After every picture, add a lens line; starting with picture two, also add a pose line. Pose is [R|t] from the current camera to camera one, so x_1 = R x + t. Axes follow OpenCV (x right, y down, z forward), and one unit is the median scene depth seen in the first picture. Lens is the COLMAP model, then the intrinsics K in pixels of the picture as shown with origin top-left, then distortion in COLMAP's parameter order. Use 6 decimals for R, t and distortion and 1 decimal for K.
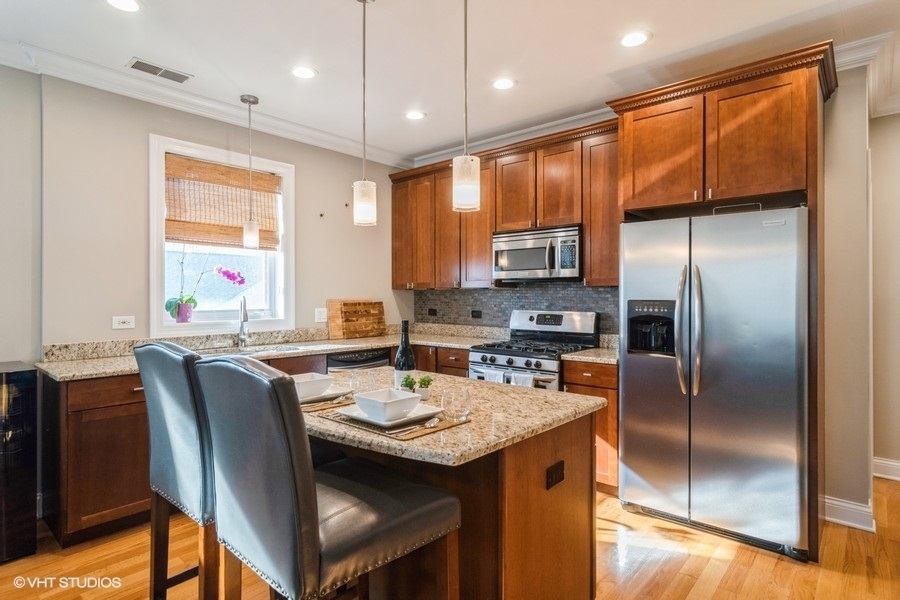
lens RADIAL K [[479.5, 0, 448.9], [0, 479.5, 296.8], [0, 0, 1]] dist [-0.001222, -0.000457]
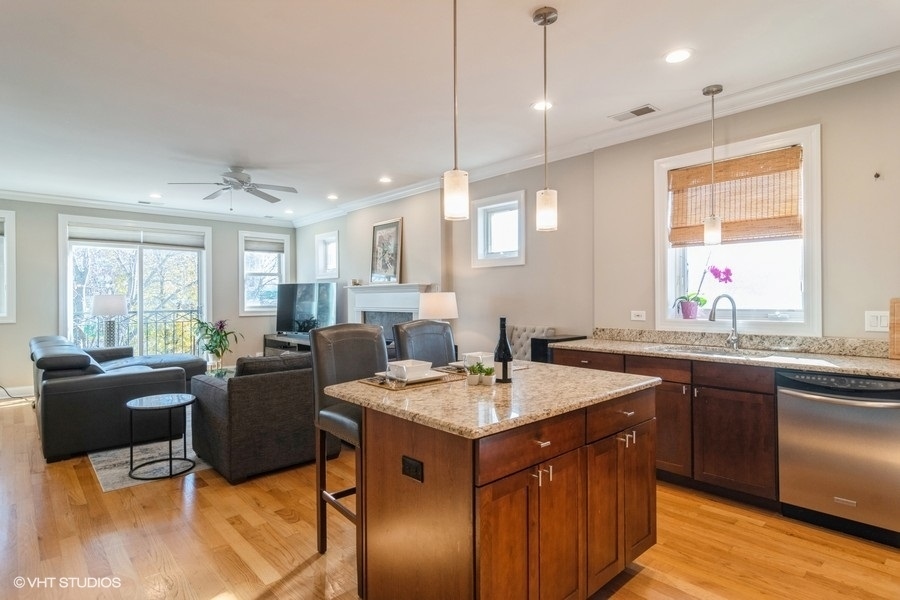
lens RADIAL K [[479.5, 0, 448.3], [0, 479.5, 299.8], [0, 0, 1]] dist [-0.001222, -0.000457]
pose [[-0.095384, 0.006733, -0.995418, 0.588609], [0.003779, 0.999972, 0.006402, 0.000815], [0.995433, -0.003151, -0.095406, 0.558476]]
